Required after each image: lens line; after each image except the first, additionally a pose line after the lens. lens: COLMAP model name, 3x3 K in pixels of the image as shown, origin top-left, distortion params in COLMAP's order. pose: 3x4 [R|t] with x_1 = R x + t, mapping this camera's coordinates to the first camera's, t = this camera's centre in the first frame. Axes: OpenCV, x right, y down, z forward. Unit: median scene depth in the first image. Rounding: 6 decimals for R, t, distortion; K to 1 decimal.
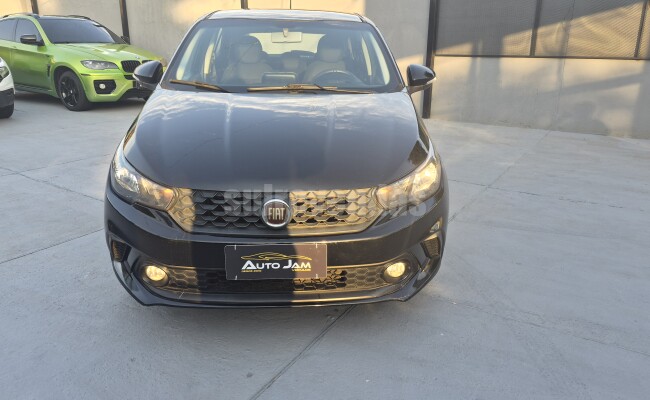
lens RADIAL K [[488.9, 0, 325.0], [0, 488.9, 200.0], [0, 0, 1]] dist [0.040358, -0.003606]
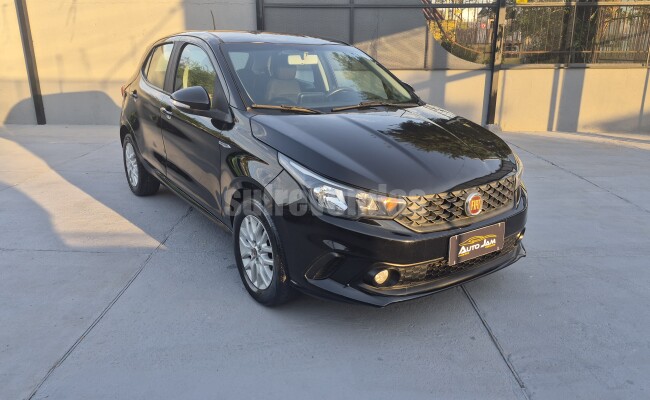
lens RADIAL K [[488.9, 0, 325.0], [0, 488.9, 200.0], [0, 0, 1]] dist [0.040358, -0.003606]
pose [[0.848222, -0.155744, 0.506224, -0.520727], [0.163370, 0.986119, 0.029647, -0.041688], [-0.503814, 0.057555, 0.861892, 0.050914]]
